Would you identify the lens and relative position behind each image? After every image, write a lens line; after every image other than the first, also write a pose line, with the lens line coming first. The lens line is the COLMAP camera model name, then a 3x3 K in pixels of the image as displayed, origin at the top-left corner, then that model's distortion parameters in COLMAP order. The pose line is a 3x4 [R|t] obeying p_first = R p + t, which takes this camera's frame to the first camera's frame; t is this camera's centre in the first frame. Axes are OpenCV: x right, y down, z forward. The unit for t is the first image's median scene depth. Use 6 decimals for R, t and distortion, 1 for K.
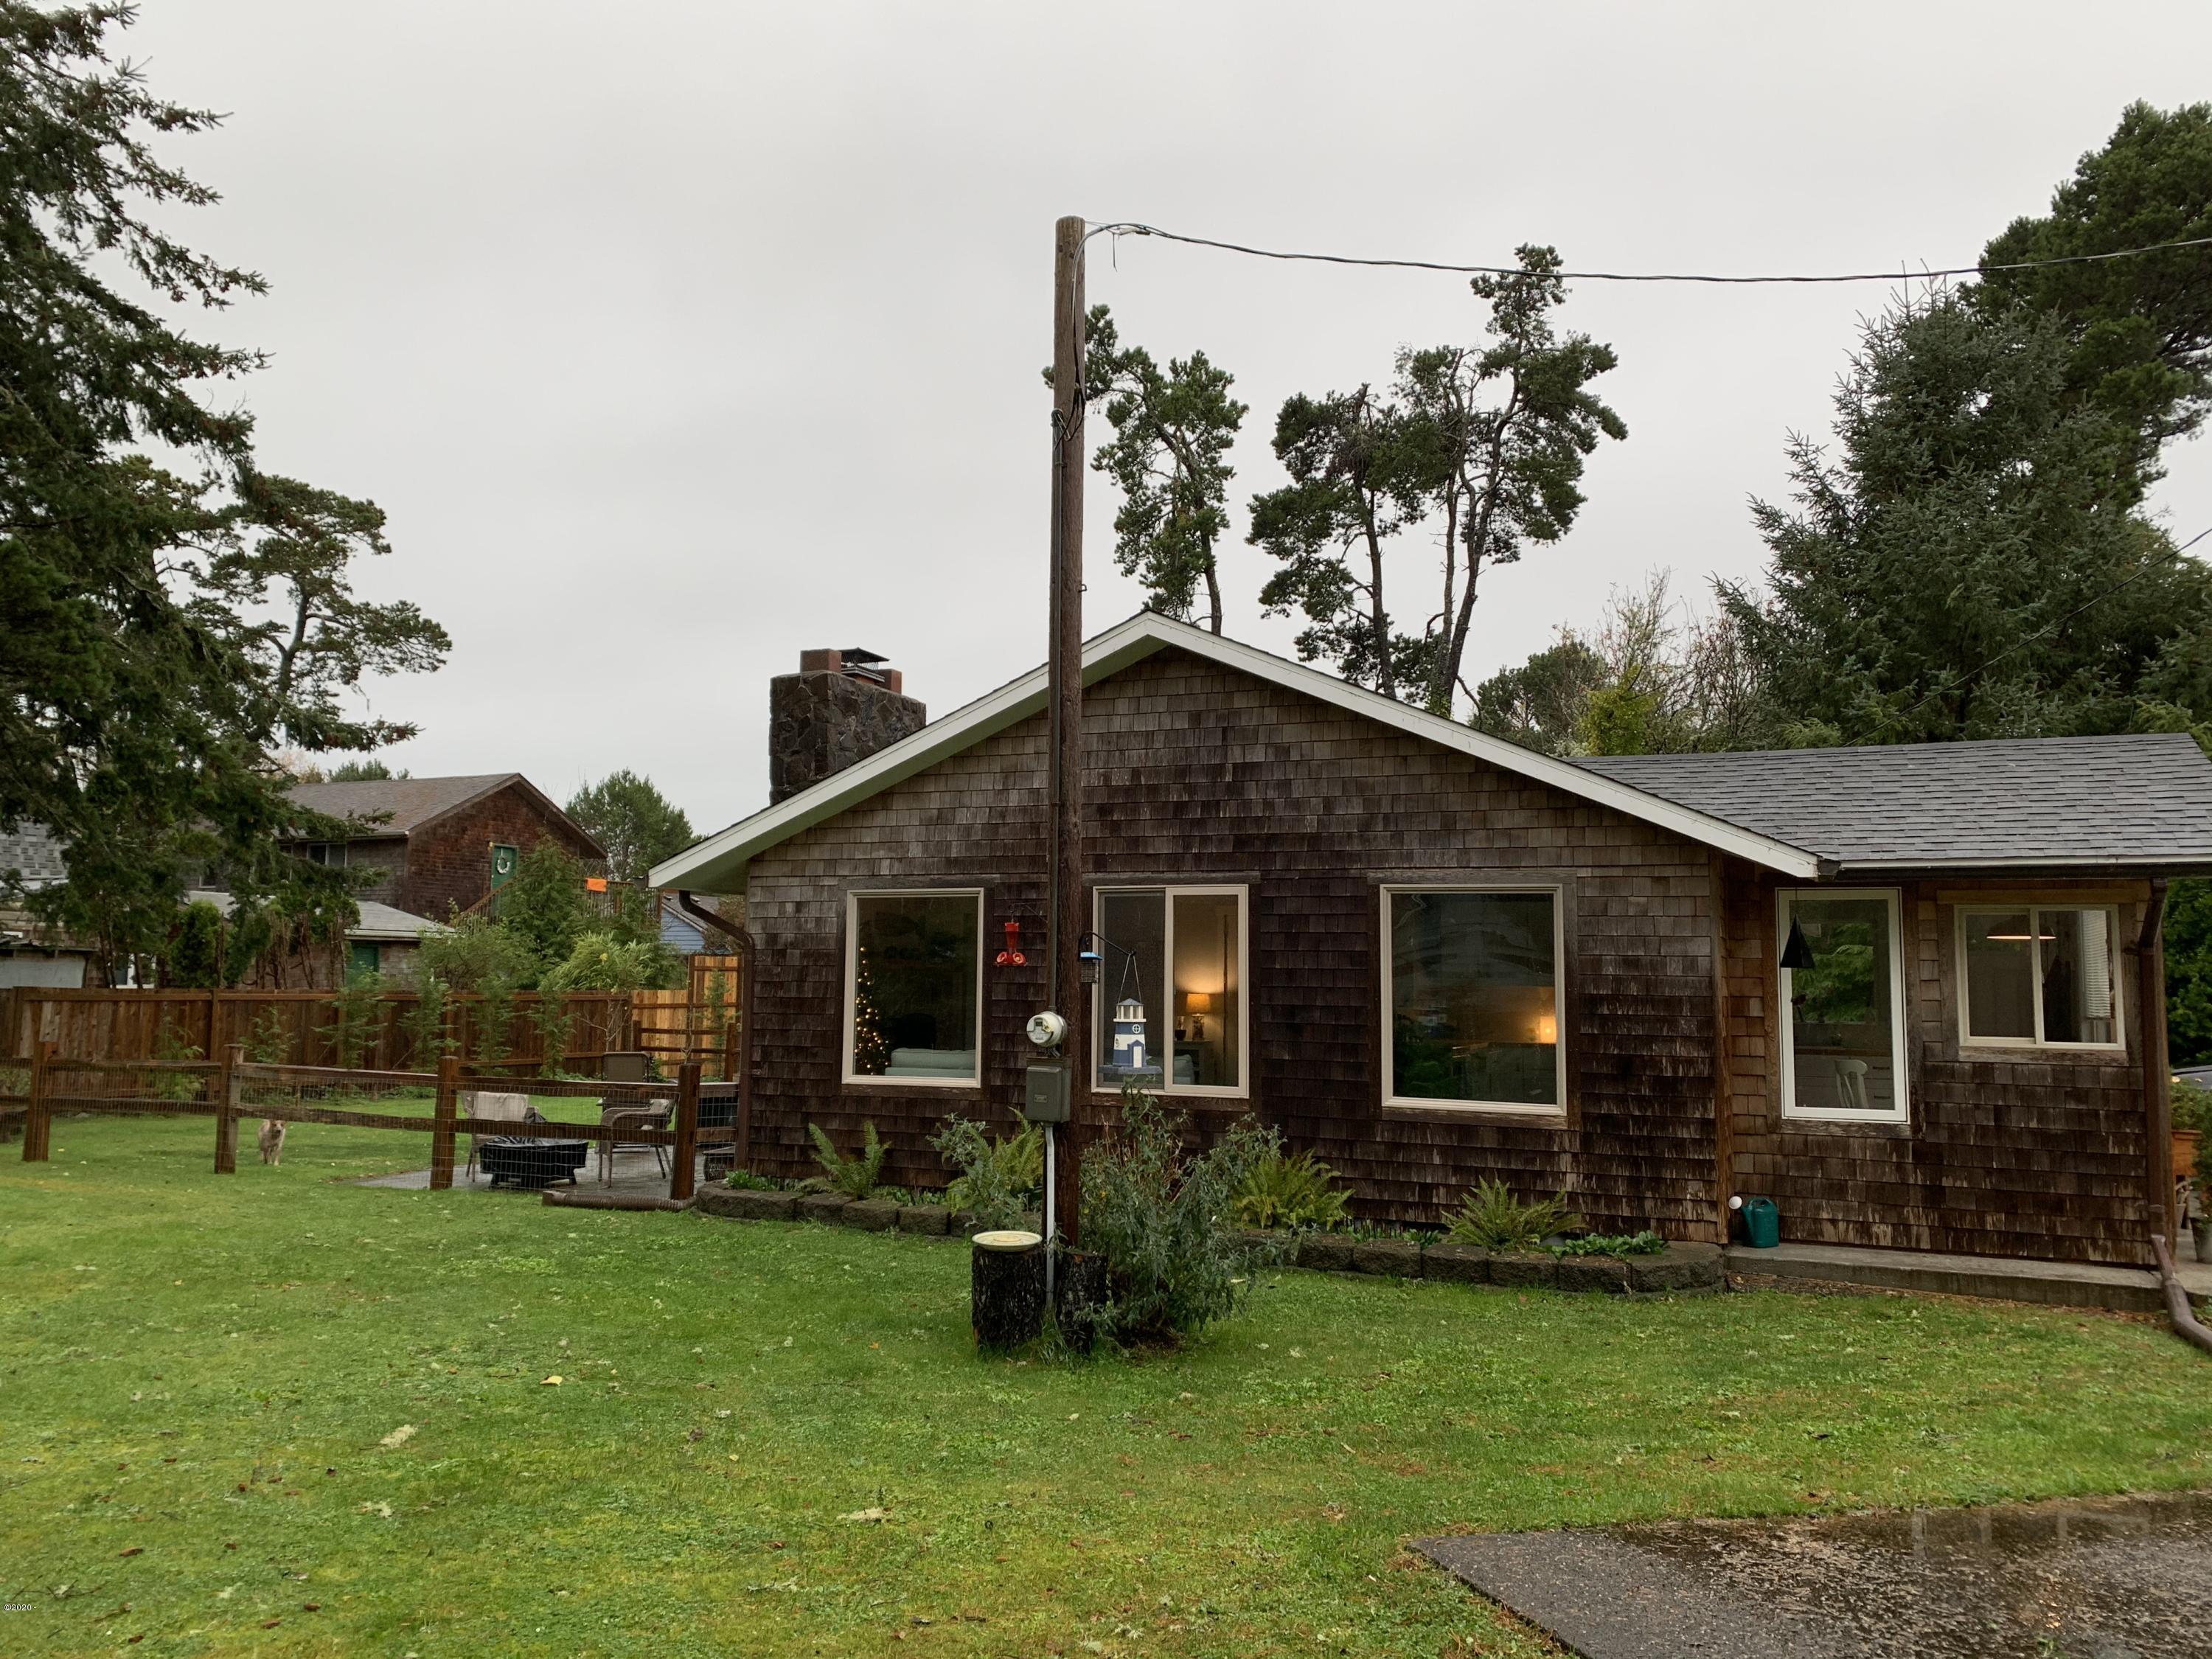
lens RADIAL K [[1781.9, 0, 1282.4], [0, 1781.9, 783.7], [0, 0, 1]] dist [0.080307, -0.065389]
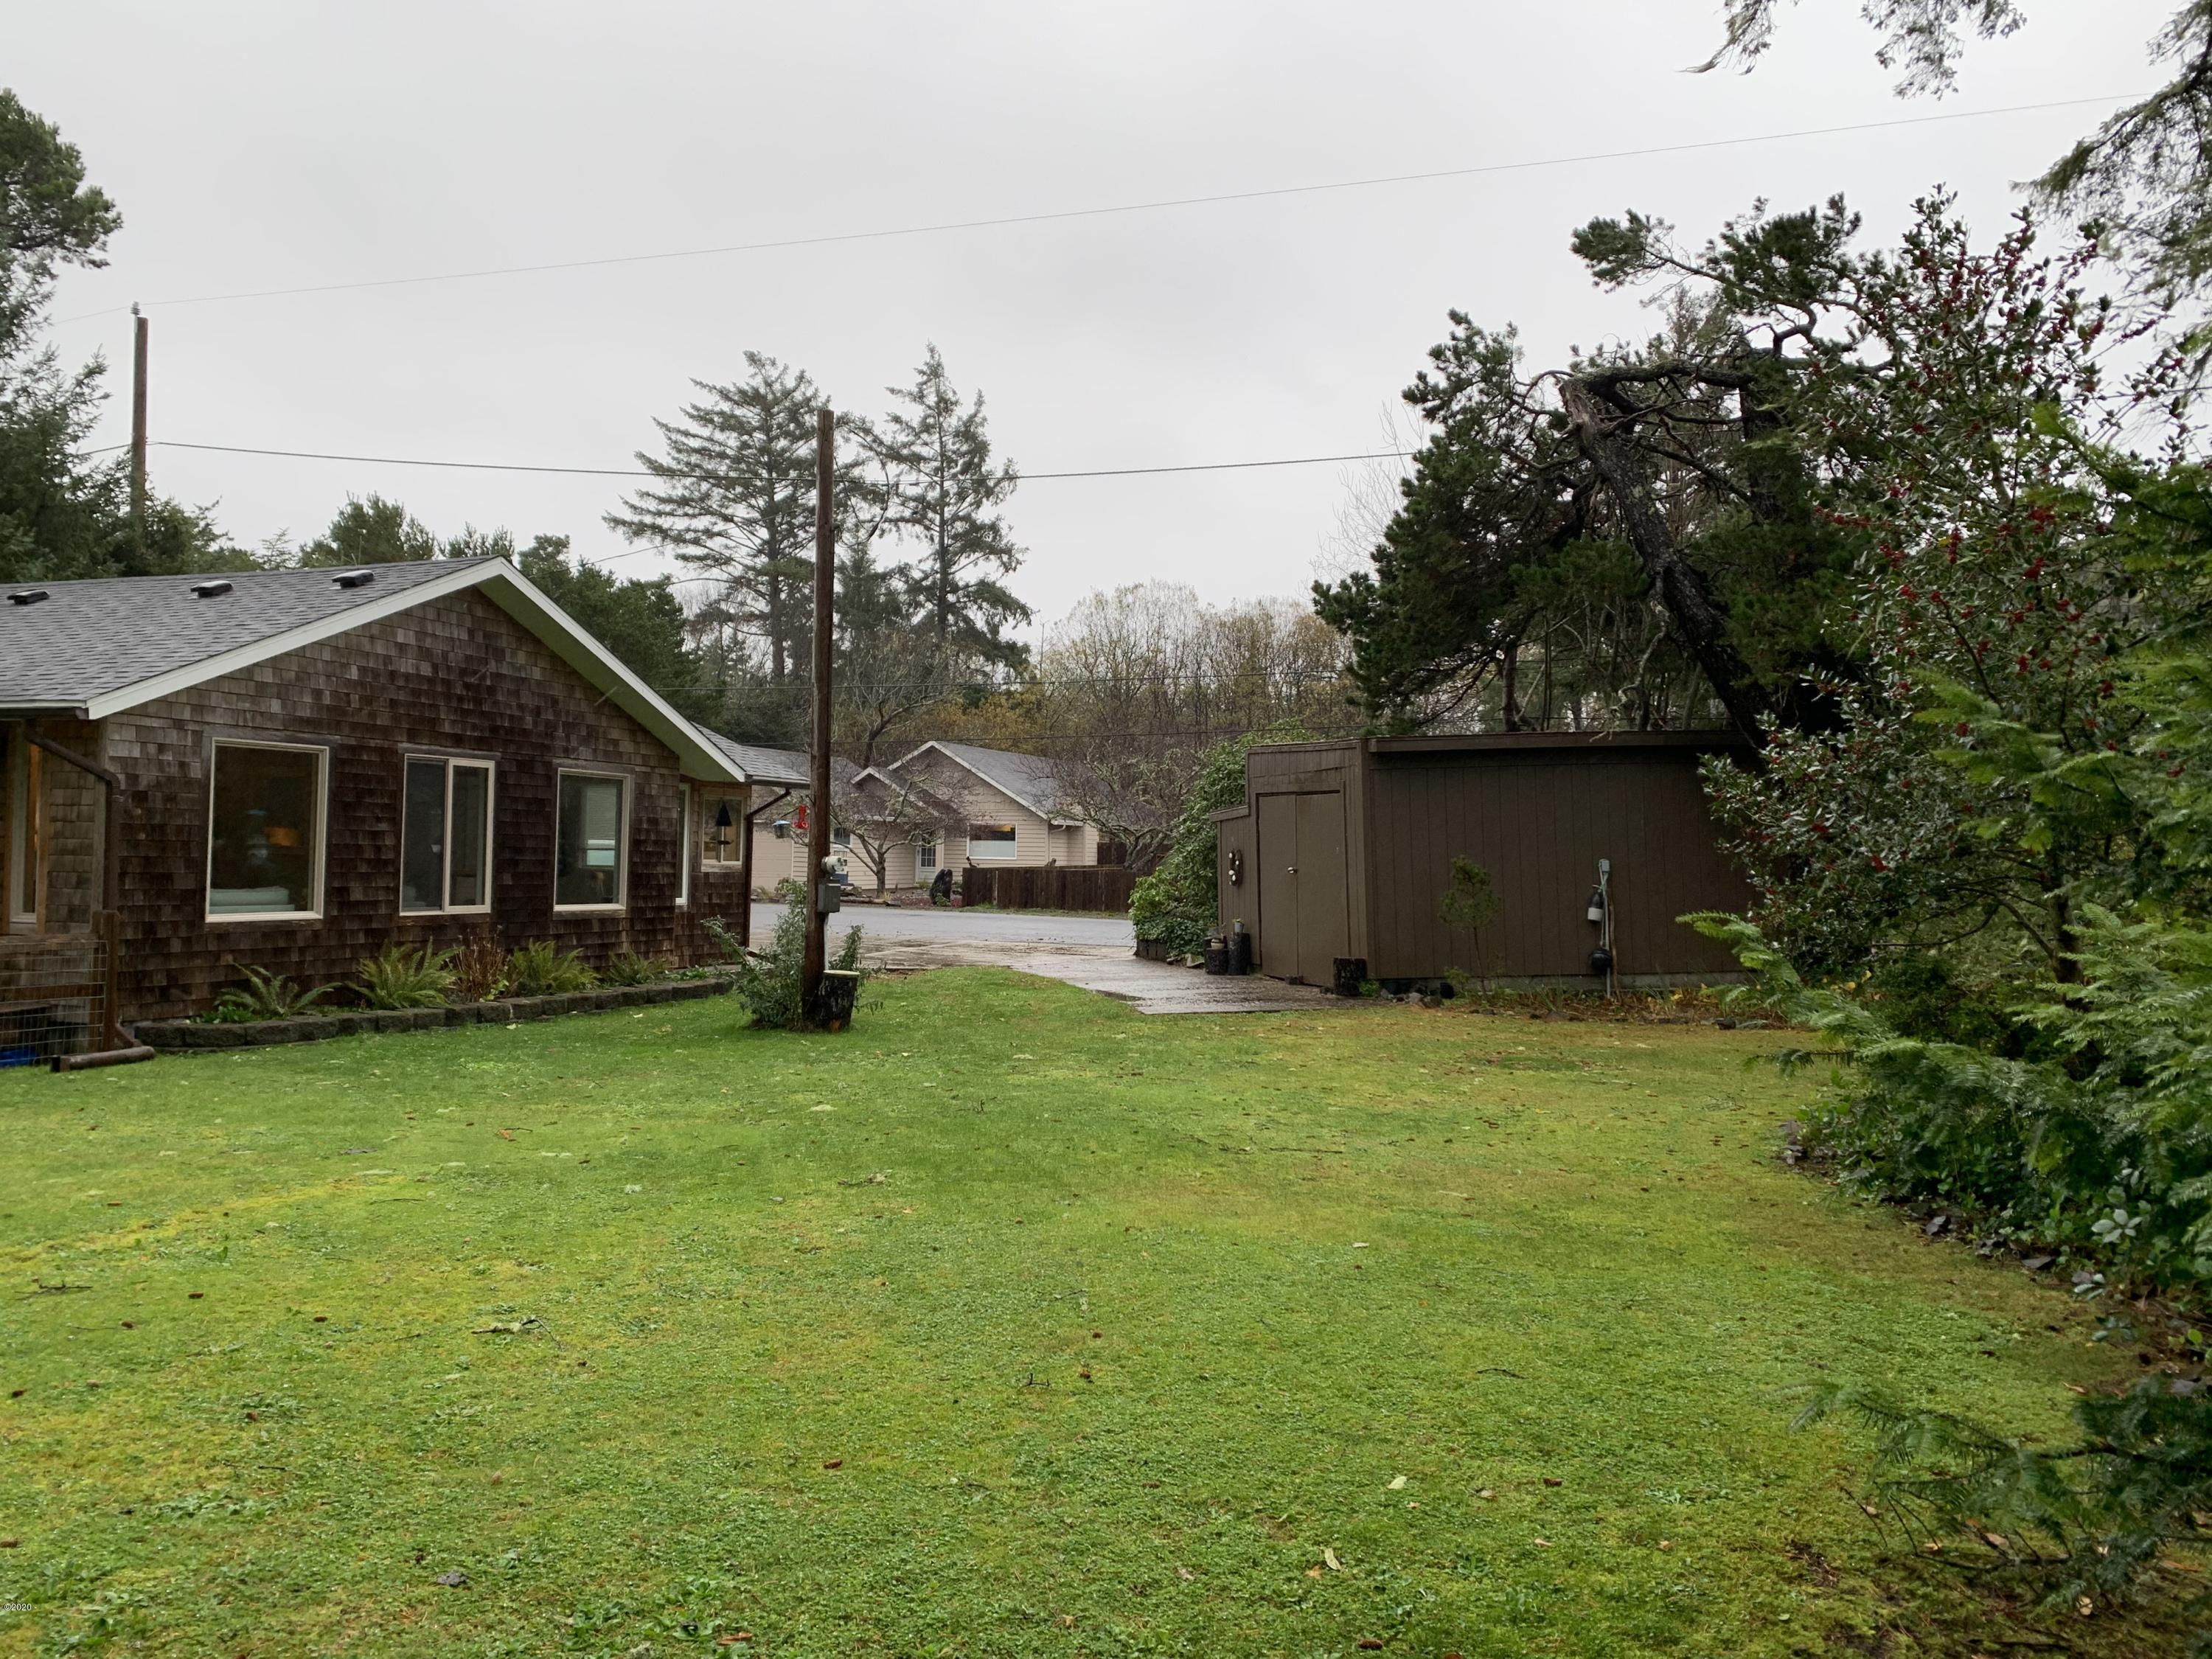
lens RADIAL K [[1726.5, 0, 1106.0], [0, 1726.5, 829.5], [0, 0, 1]] dist [-0.009791, -0.028017]
pose [[-0.067592, -0.006341, 0.997693, -1.224973], [-0.147284, 0.989087, -0.003692, 0.038683], [-0.986782, -0.147194, -0.067789, 0.538244]]
